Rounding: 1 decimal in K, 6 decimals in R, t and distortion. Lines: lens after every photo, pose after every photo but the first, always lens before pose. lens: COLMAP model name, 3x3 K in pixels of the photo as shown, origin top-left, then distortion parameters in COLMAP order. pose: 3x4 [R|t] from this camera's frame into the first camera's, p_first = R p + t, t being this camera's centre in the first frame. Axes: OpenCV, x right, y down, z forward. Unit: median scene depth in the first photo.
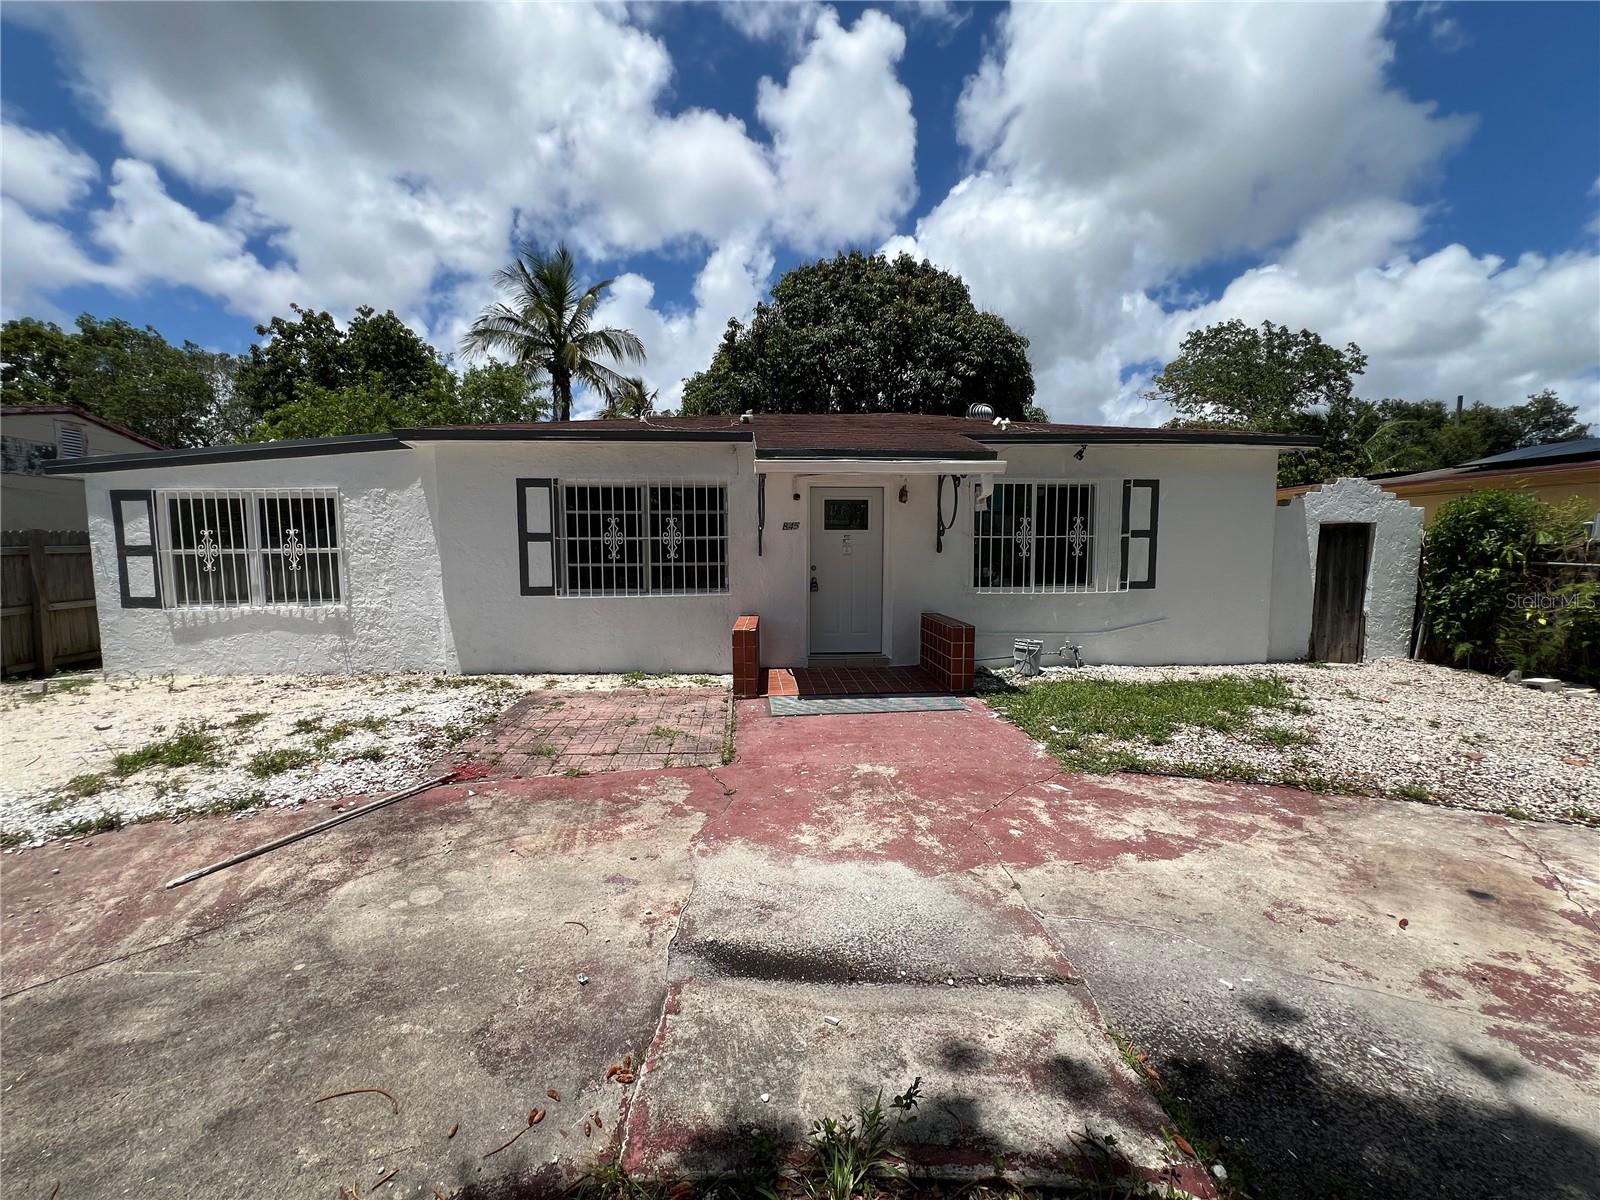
lens RADIAL K [[643.9, 0, 798.6], [0, 643.9, 595.2], [0, 0, 1]] dist [-0.003869, 0.001757]
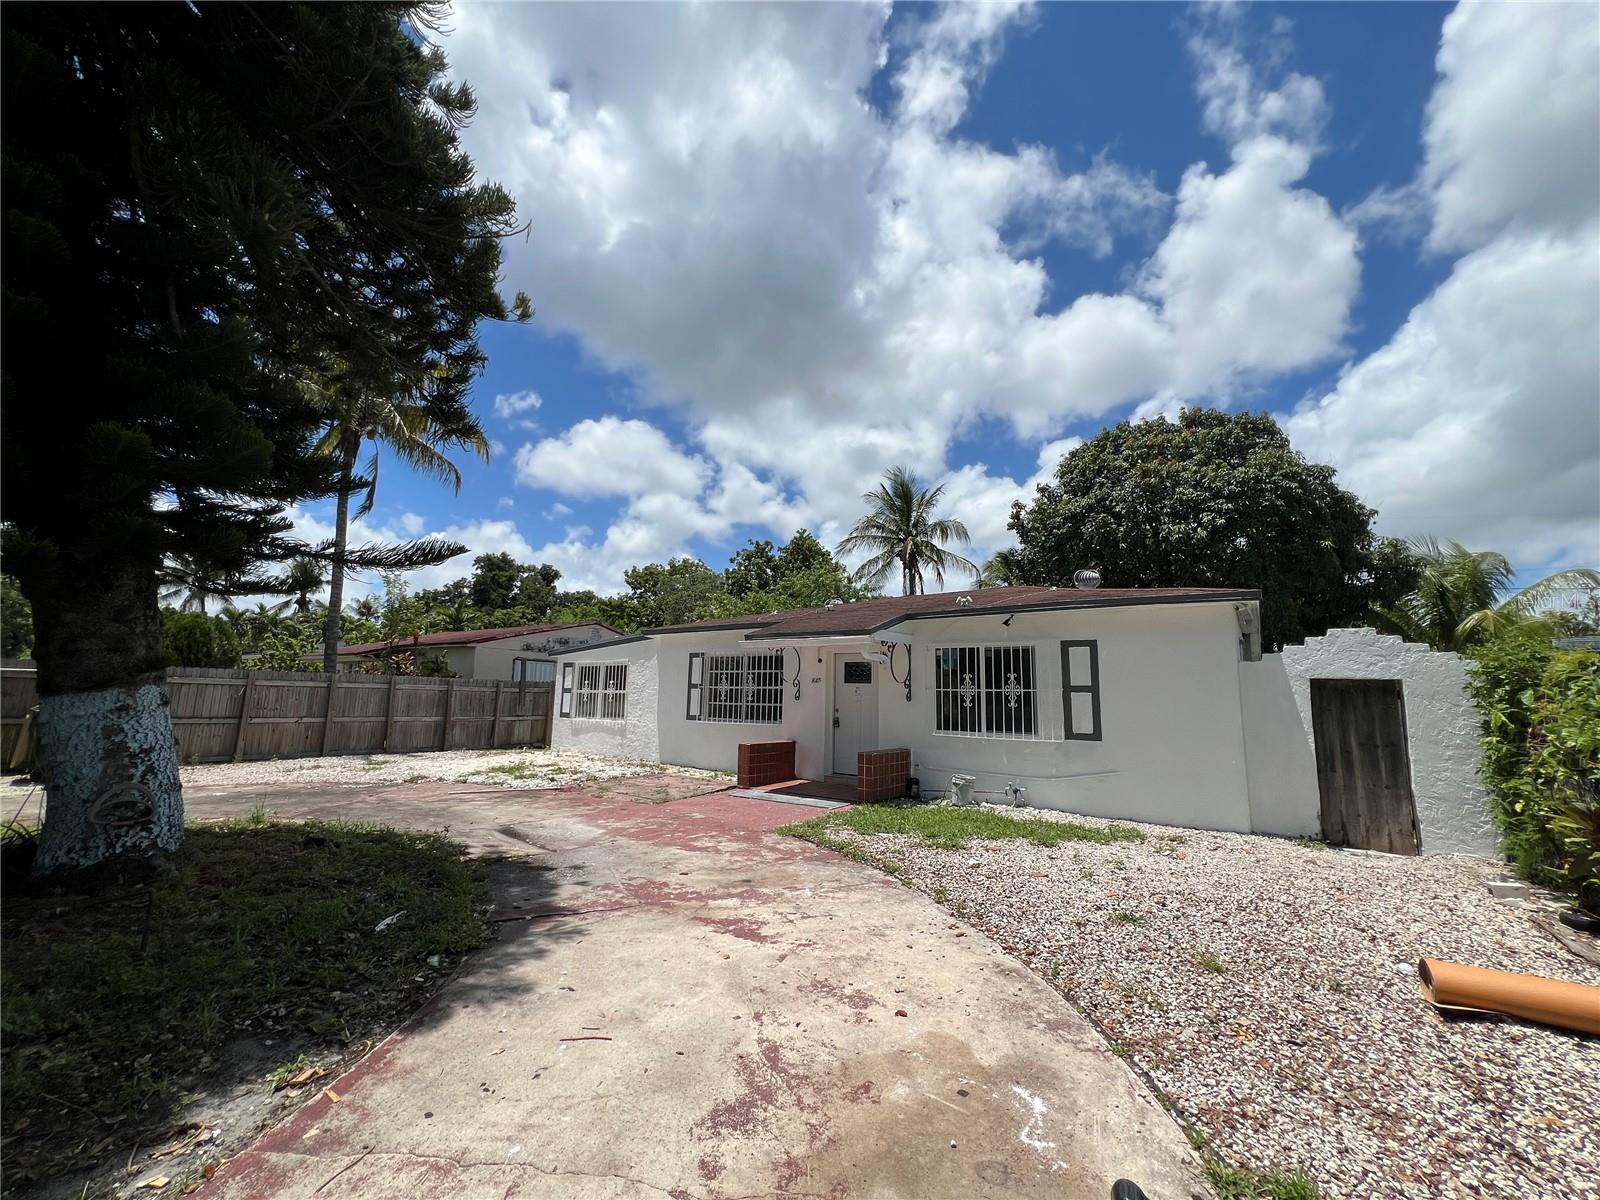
lens RADIAL K [[643.9, 0, 795.6], [0, 643.9, 597.6], [0, 0, 1]] dist [-0.003869, 0.001757]
pose [[0.764151, -0.078352, -0.640261, 0.915592], [-0.077674, 0.974195, -0.211921, 0.023974], [0.640344, 0.211672, 0.738346, -0.160996]]
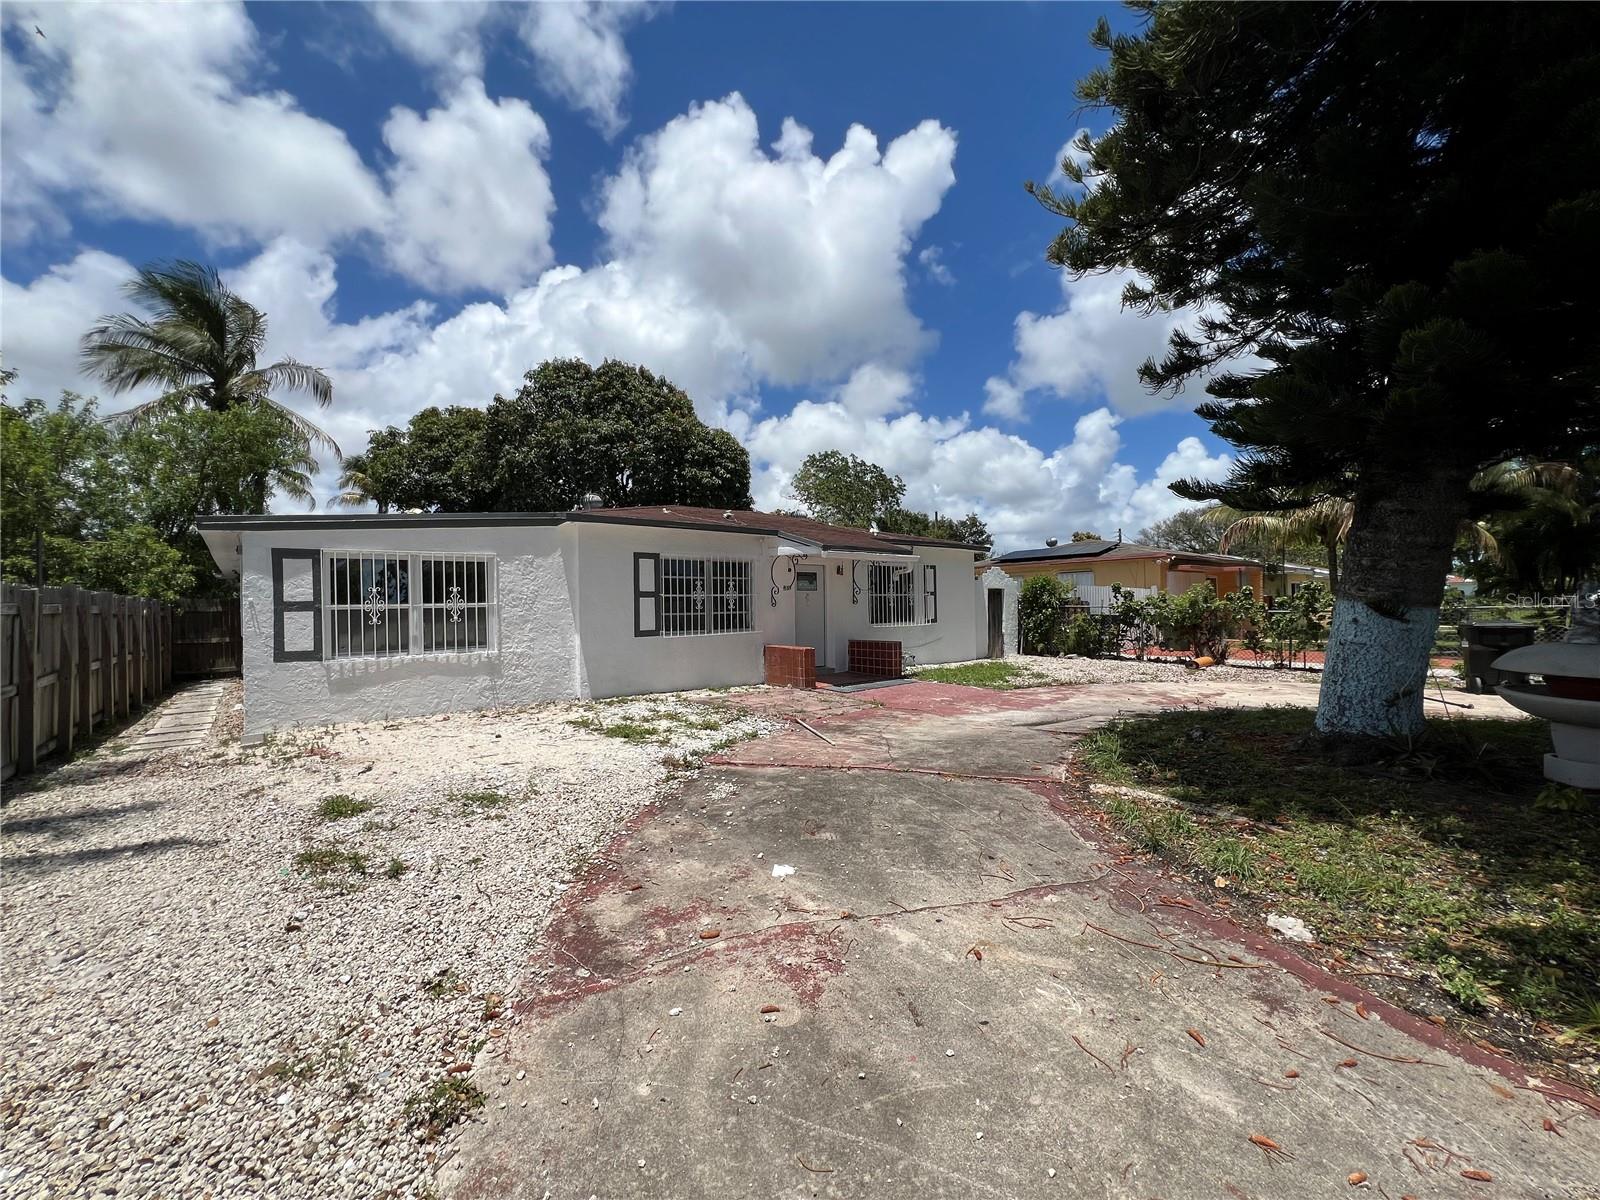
lens RADIAL K [[643.9, 0, 797.7], [0, 643.9, 590.7], [0, 0, 1]] dist [-0.003869, 0.001757]
pose [[0.808604, 0.005470, 0.588328, -0.935660], [0.059025, 0.994158, -0.090367, 0.045332], [-0.585385, 0.107797, 0.803557, -0.300486]]
